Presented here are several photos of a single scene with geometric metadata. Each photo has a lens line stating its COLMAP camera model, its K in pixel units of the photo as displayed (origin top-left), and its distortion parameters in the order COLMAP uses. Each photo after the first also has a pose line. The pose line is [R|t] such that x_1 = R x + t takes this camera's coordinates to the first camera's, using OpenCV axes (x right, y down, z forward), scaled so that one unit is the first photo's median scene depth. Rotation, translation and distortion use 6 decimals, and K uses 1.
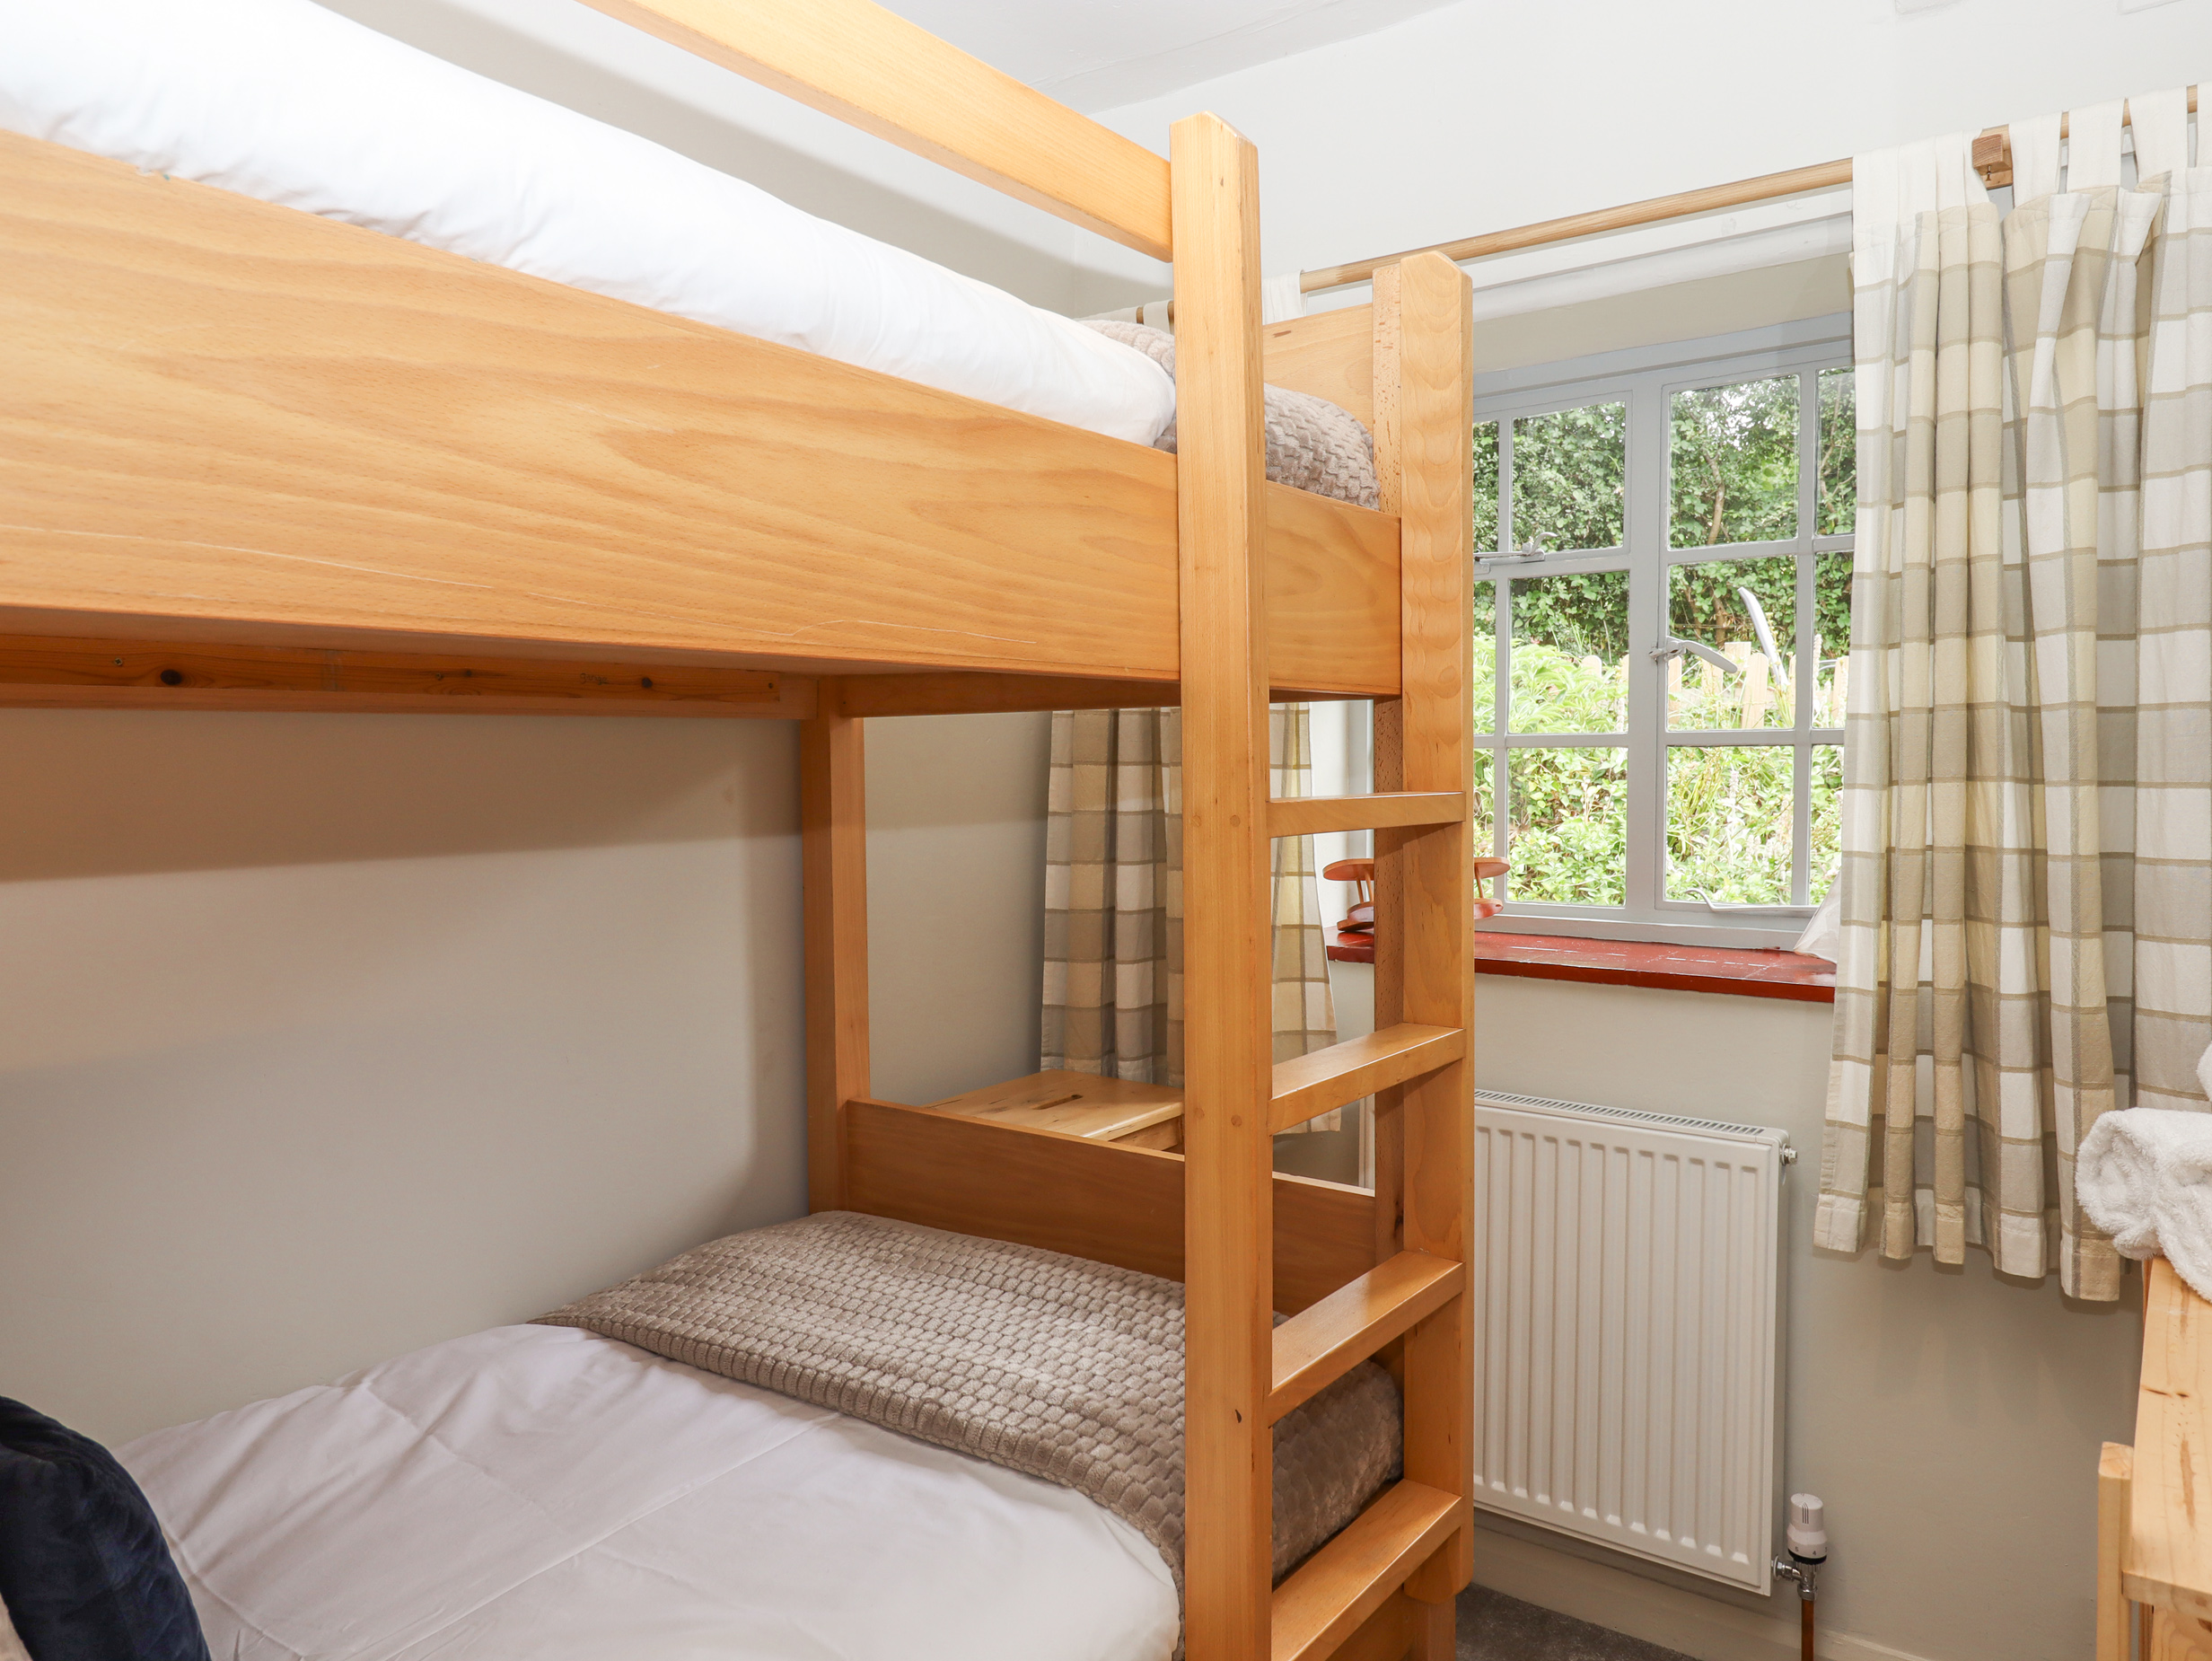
lens RADIAL K [[1469.4, 0, 1107.9], [0, 1469.4, 824.8], [0, 0, 1]] dist [0.008708, -0.013924]
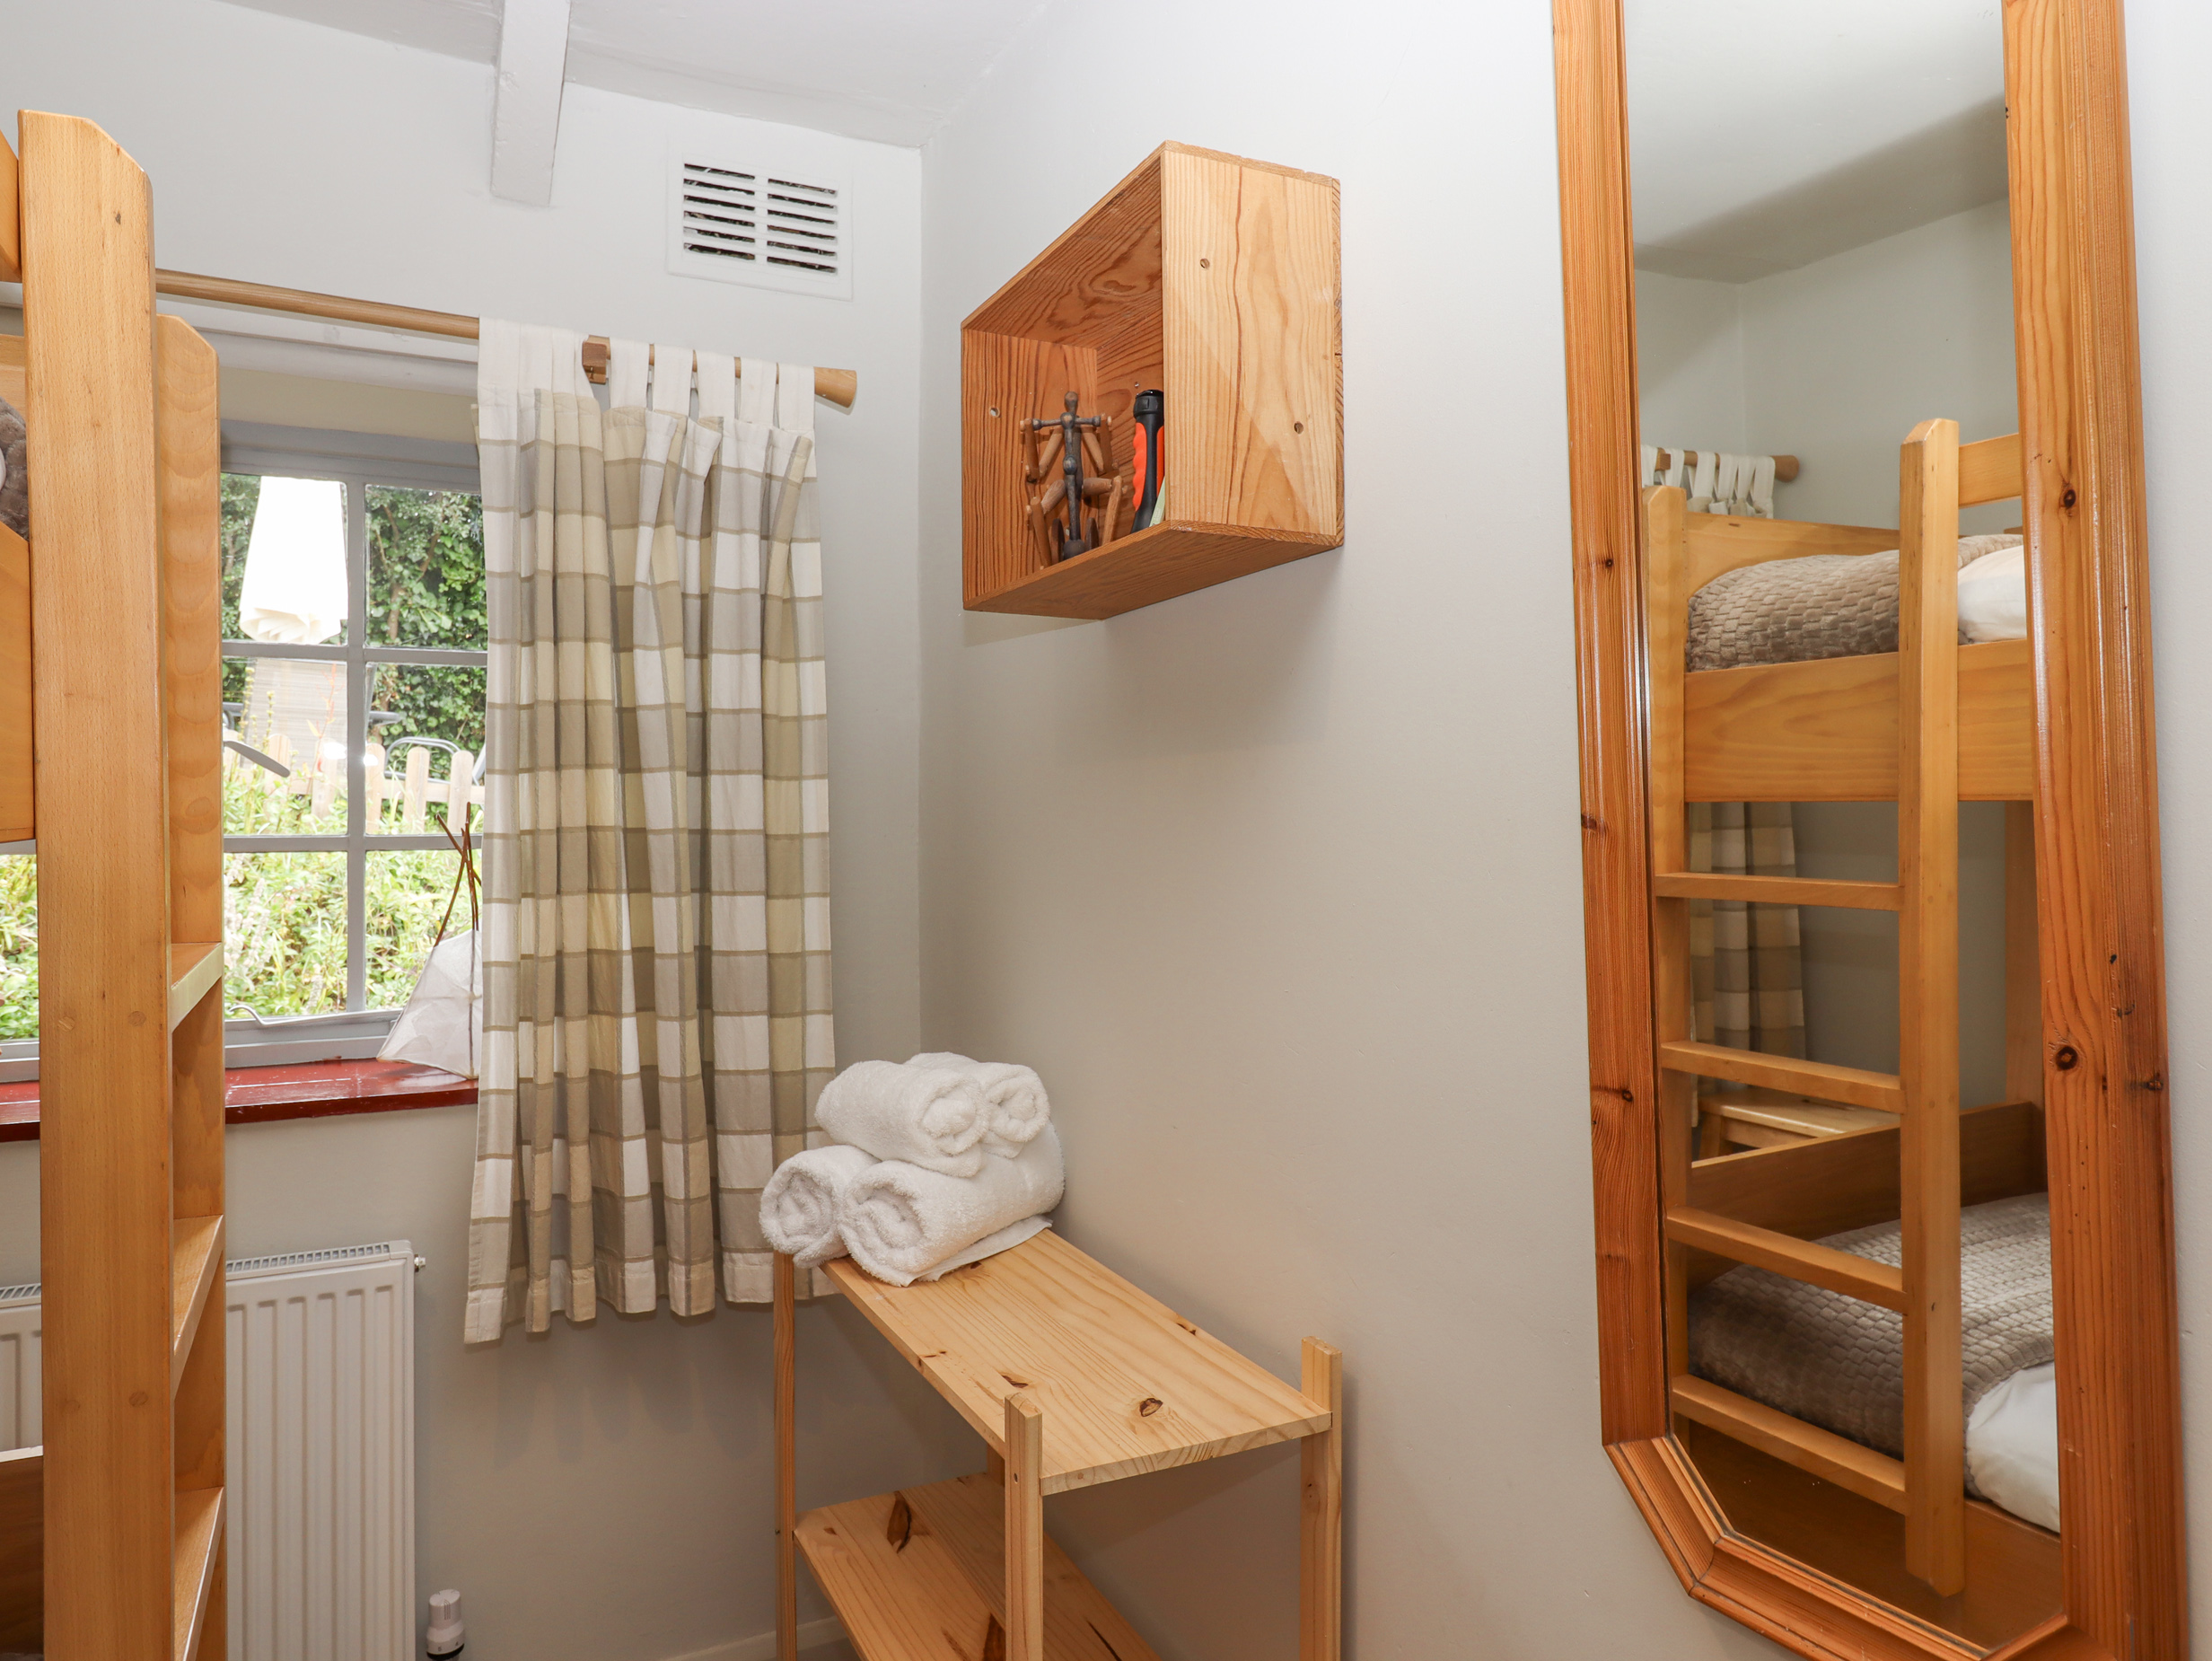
lens RADIAL K [[1491.6, 0, 1109.3], [0, 1491.6, 824.2], [0, 0, 1]] dist [0.005056, -0.005860]
pose [[0.443735, -0.003789, 0.896150, -0.281937], [0.034098, 0.999338, -0.012659, -0.055739], [-0.895509, 0.036174, 0.443570, 0.119415]]
